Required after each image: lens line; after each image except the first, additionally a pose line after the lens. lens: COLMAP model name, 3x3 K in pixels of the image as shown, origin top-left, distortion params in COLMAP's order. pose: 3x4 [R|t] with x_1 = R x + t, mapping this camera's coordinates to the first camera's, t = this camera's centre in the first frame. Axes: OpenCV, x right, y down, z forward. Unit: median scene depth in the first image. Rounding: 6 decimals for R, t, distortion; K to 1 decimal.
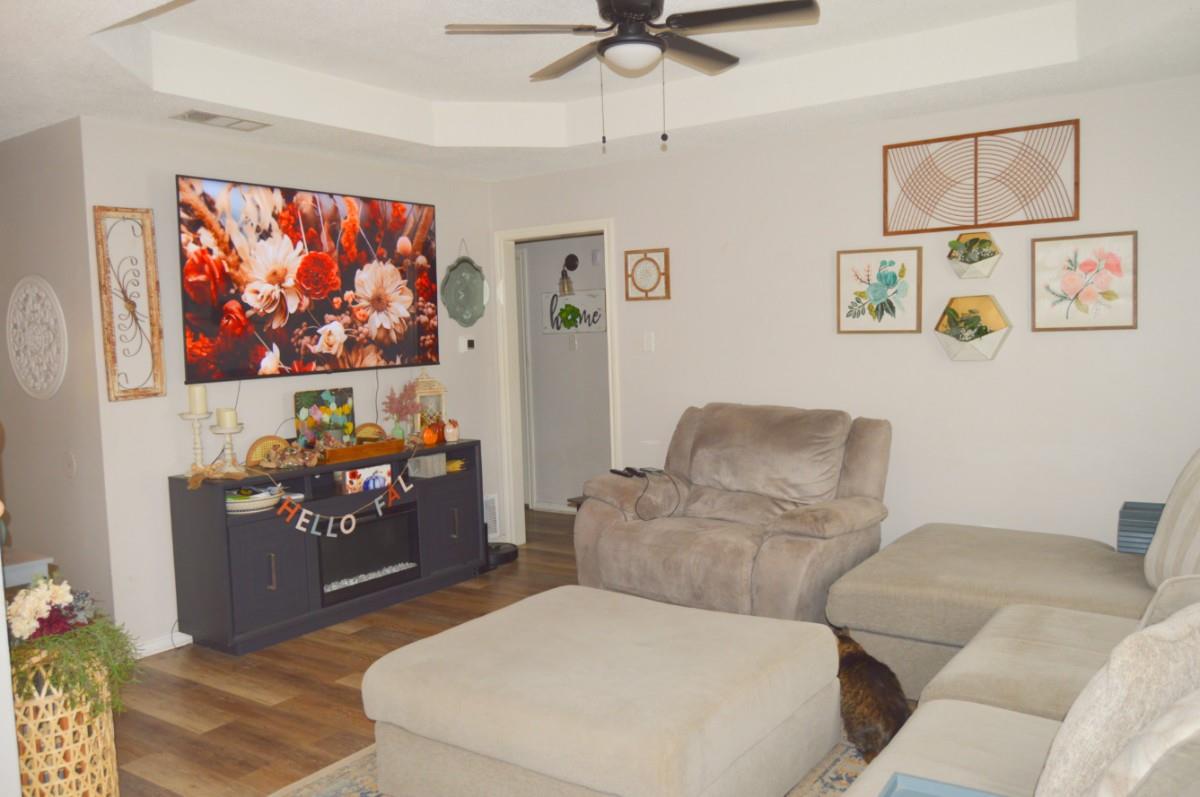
lens RADIAL K [[953.1, 0, 601.0], [0, 953.1, 400.4], [0, 0, 1]] dist [-0.008621, 0.000011]
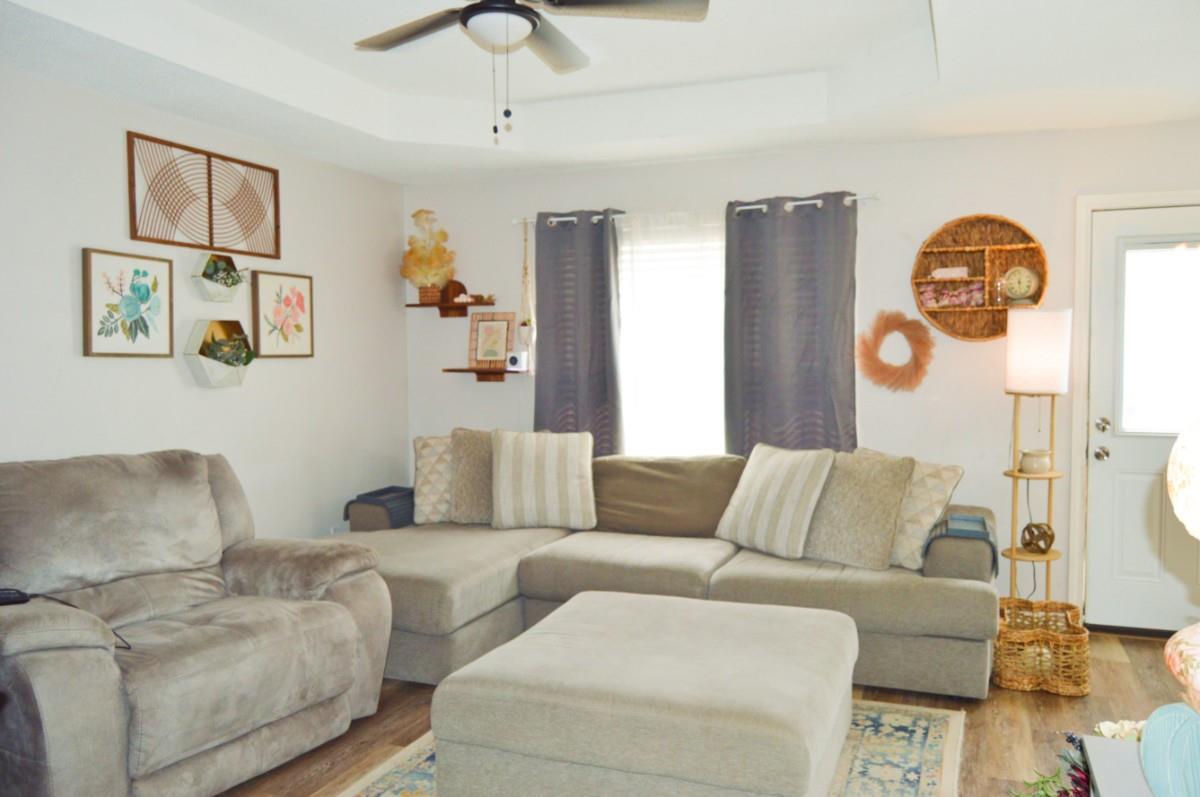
lens RADIAL K [[953.1, 0, 605.7], [0, 953.1, 388.7], [0, 0, 1]] dist [-0.008621, 0.000011]
pose [[-0.247846, -0.001989, 0.968797, -0.609818], [0.084219, 0.996168, 0.023590, -0.028811], [-0.965132, 0.087438, -0.246728, 0.825177]]
